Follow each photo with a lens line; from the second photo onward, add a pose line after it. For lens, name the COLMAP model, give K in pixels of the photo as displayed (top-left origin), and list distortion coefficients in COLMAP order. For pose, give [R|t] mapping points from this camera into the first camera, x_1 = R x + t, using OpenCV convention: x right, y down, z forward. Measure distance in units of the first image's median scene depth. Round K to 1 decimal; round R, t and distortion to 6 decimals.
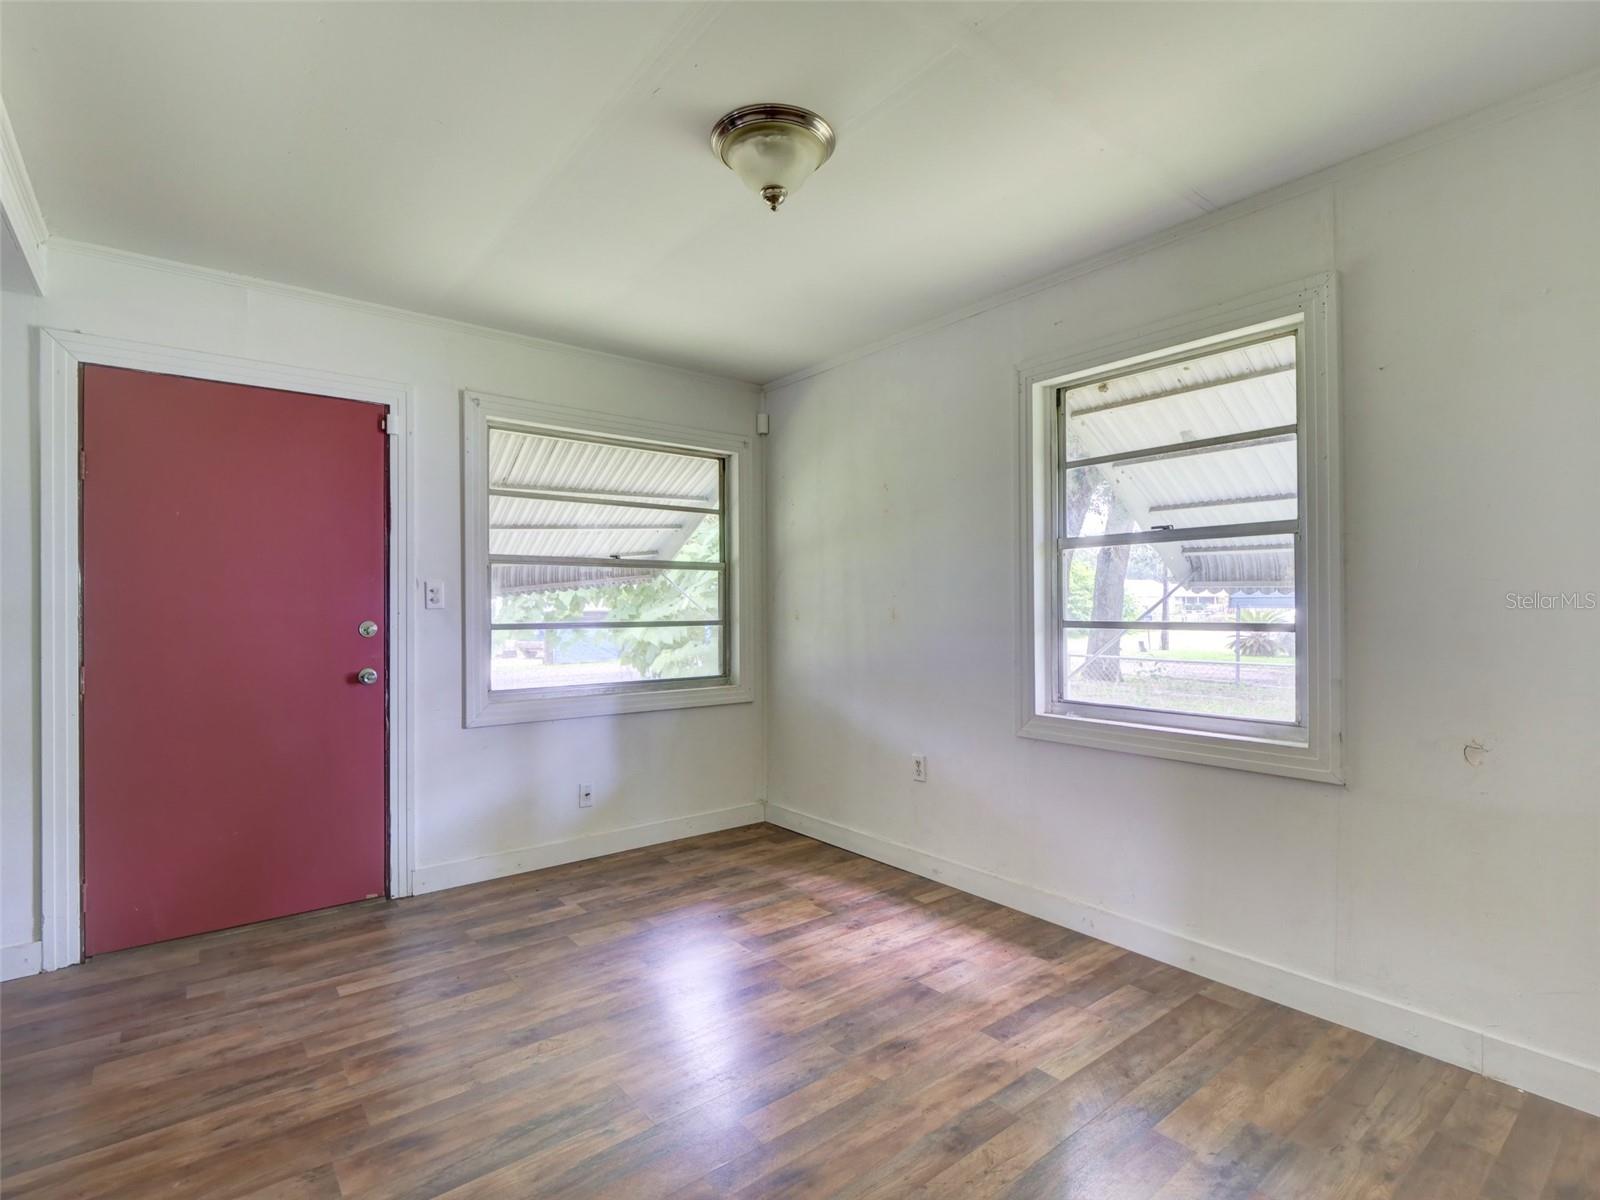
lens RADIAL K [[784.6, 0, 802.3], [0, 784.6, 598.3], [0, 0, 1]] dist [-0.010633, -0.000445]
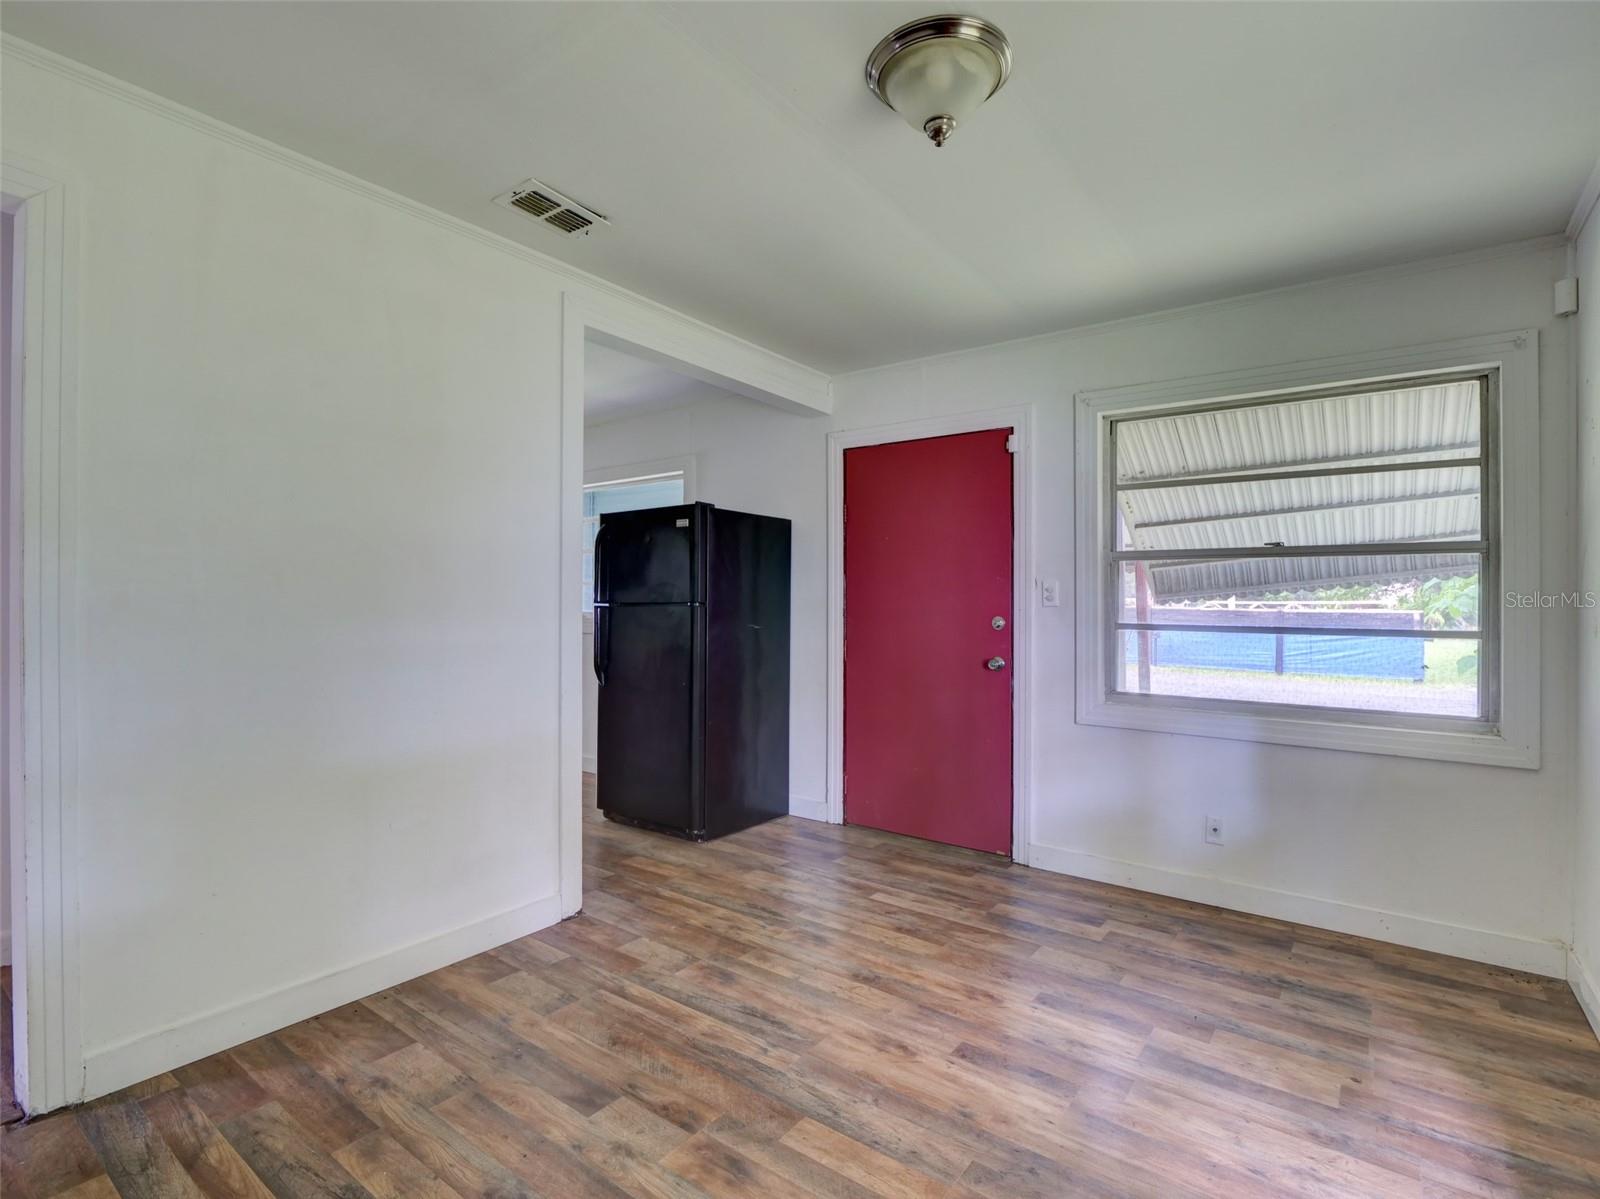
lens RADIAL K [[784.6, 0, 802.3], [0, 784.6, 597.8], [0, 0, 1]] dist [-0.010633, -0.000445]
pose [[0.248858, 0.000236, -0.968540, 0.561136], [-0.000850, 1.000000, 0.000025, 0.002071], [0.968540, 0.000817, 0.248858, 0.471965]]
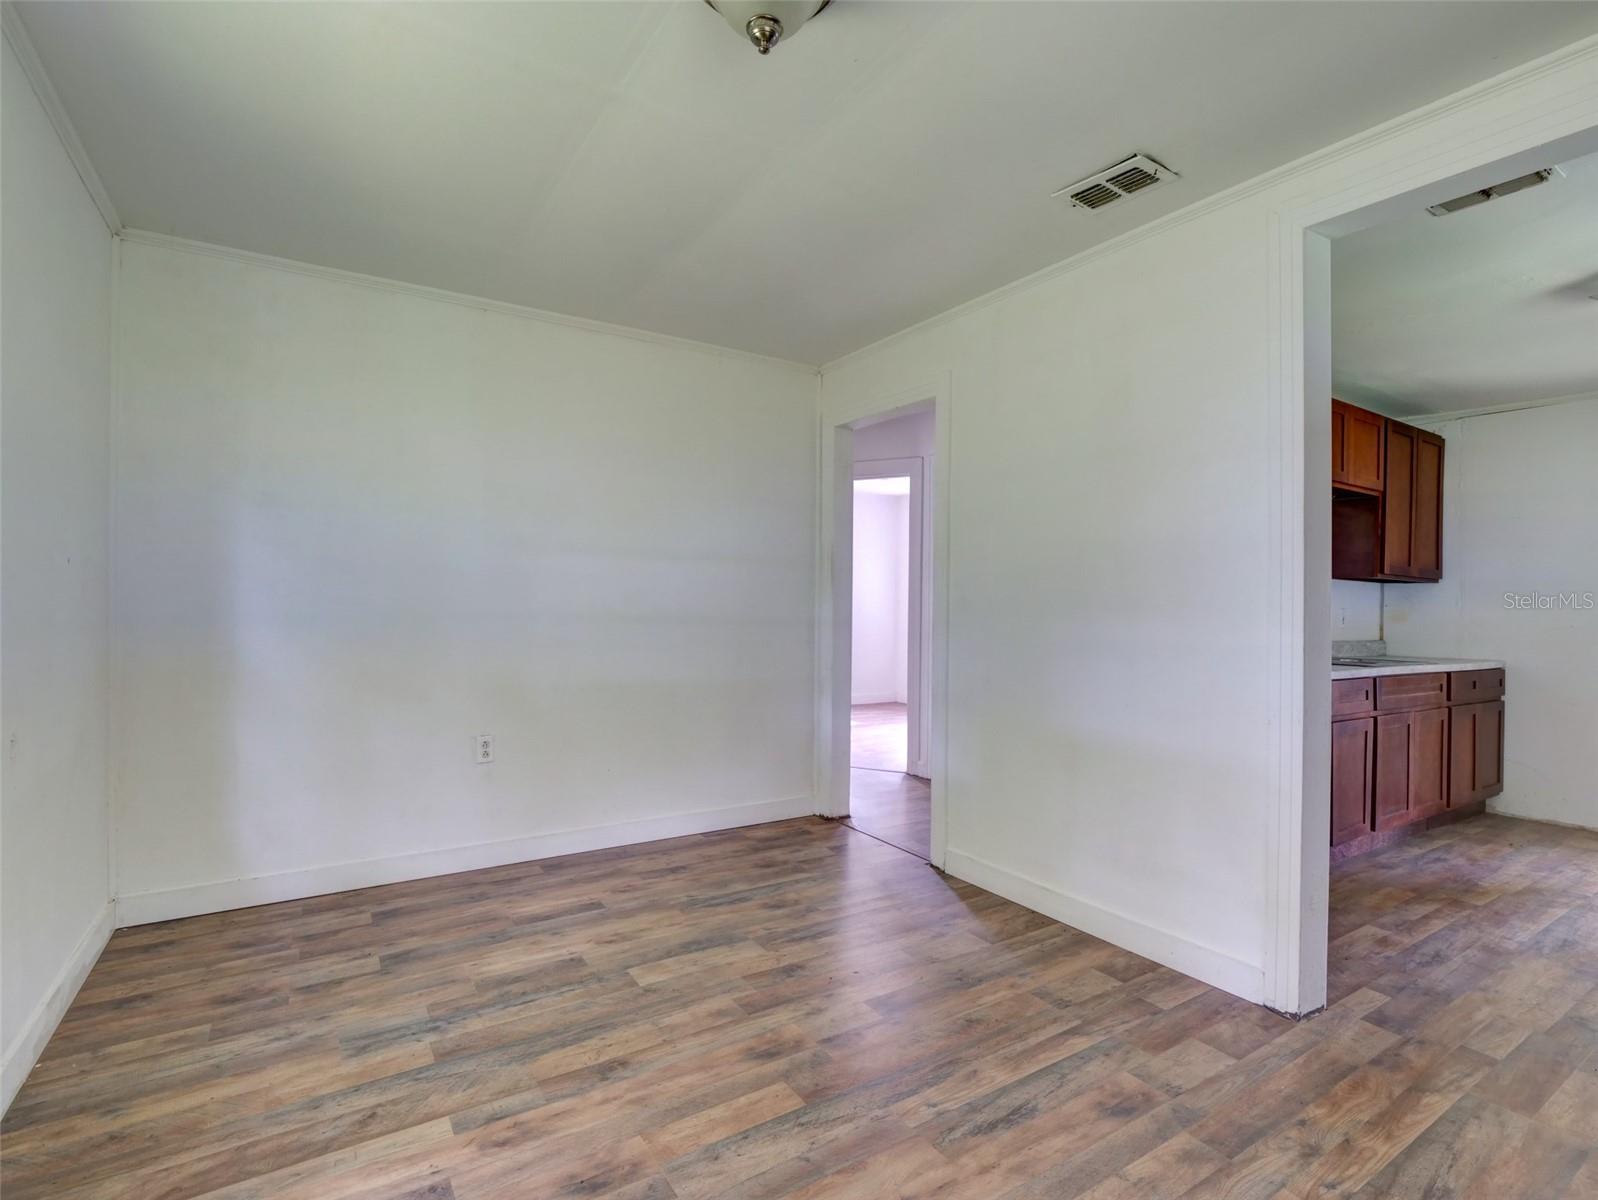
lens RADIAL K [[783.6, 0, 801.3], [0, 783.6, 598.3], [0, 0, 1]] dist [-0.010633, -0.000445]
pose [[-0.994406, -0.007962, 0.105324, -0.111741], [-0.008958, 0.999920, -0.008984, 0.016075], [-0.105244, -0.009877, -0.994397, 1.270259]]
